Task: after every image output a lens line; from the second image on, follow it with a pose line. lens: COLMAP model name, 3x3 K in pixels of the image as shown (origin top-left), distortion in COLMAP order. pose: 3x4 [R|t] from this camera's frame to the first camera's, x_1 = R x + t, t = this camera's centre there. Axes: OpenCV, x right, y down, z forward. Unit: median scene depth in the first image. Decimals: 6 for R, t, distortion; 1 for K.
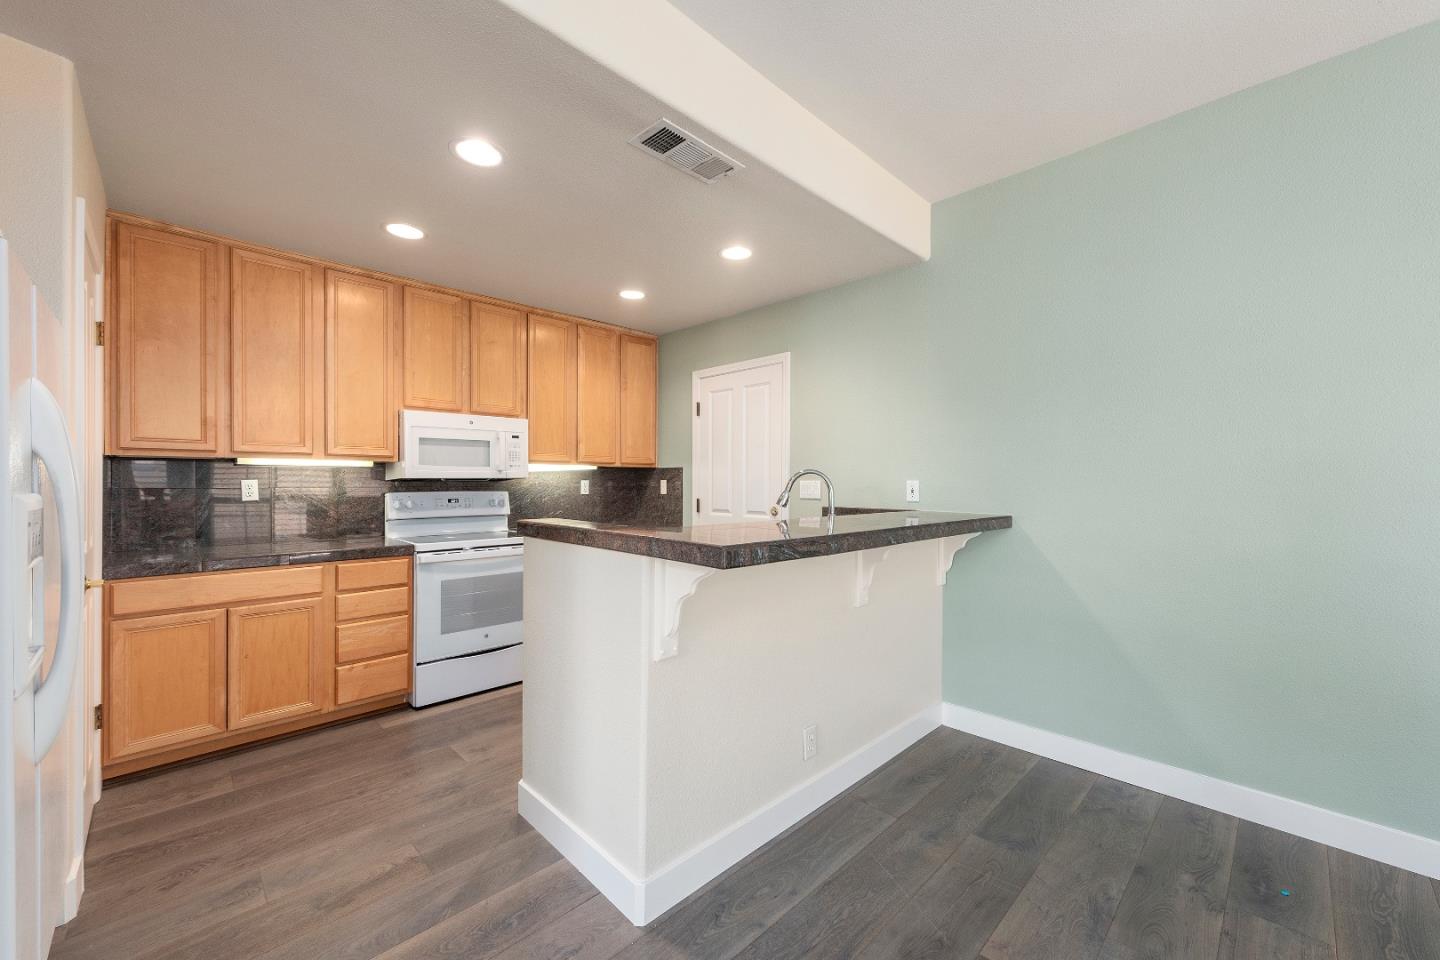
lens RADIAL K [[554.9, 0, 720.9], [0, 554.9, 483.7], [0, 0, 1]] dist [0.002616, -0.002983]
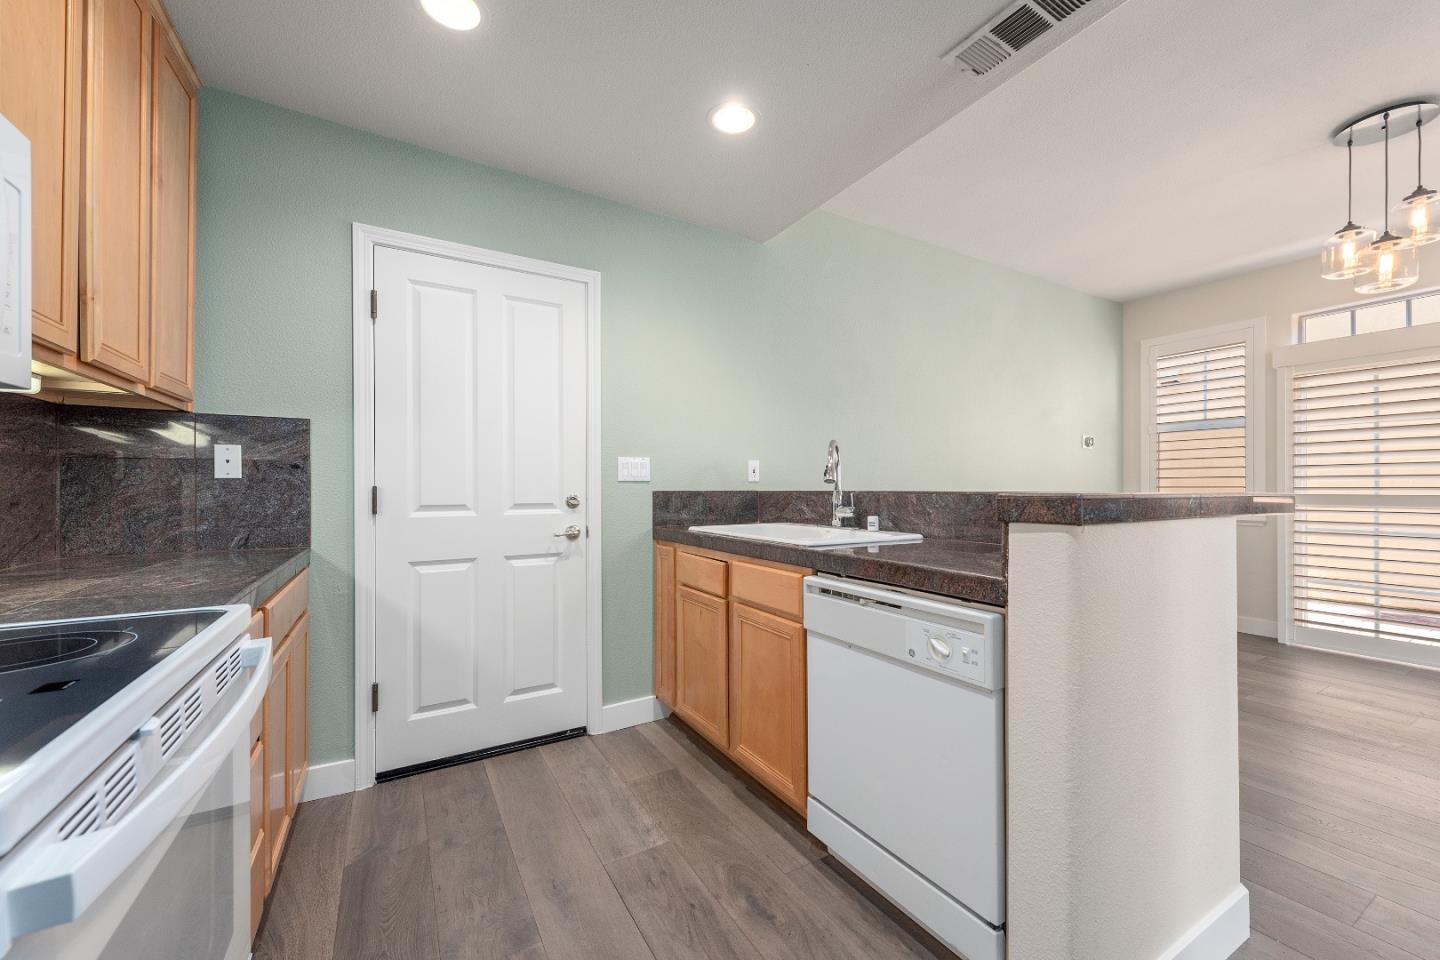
lens RADIAL K [[554.9, 0, 720.9], [0, 554.9, 483.7], [0, 0, 1]] dist [0.002616, -0.002983]
pose [[0.243214, 0.001619, 0.969971, -0.439104], [0.003763, 0.999990, -0.002612, 0.026912], [-0.969965, 0.004286, 0.243205, 0.576654]]
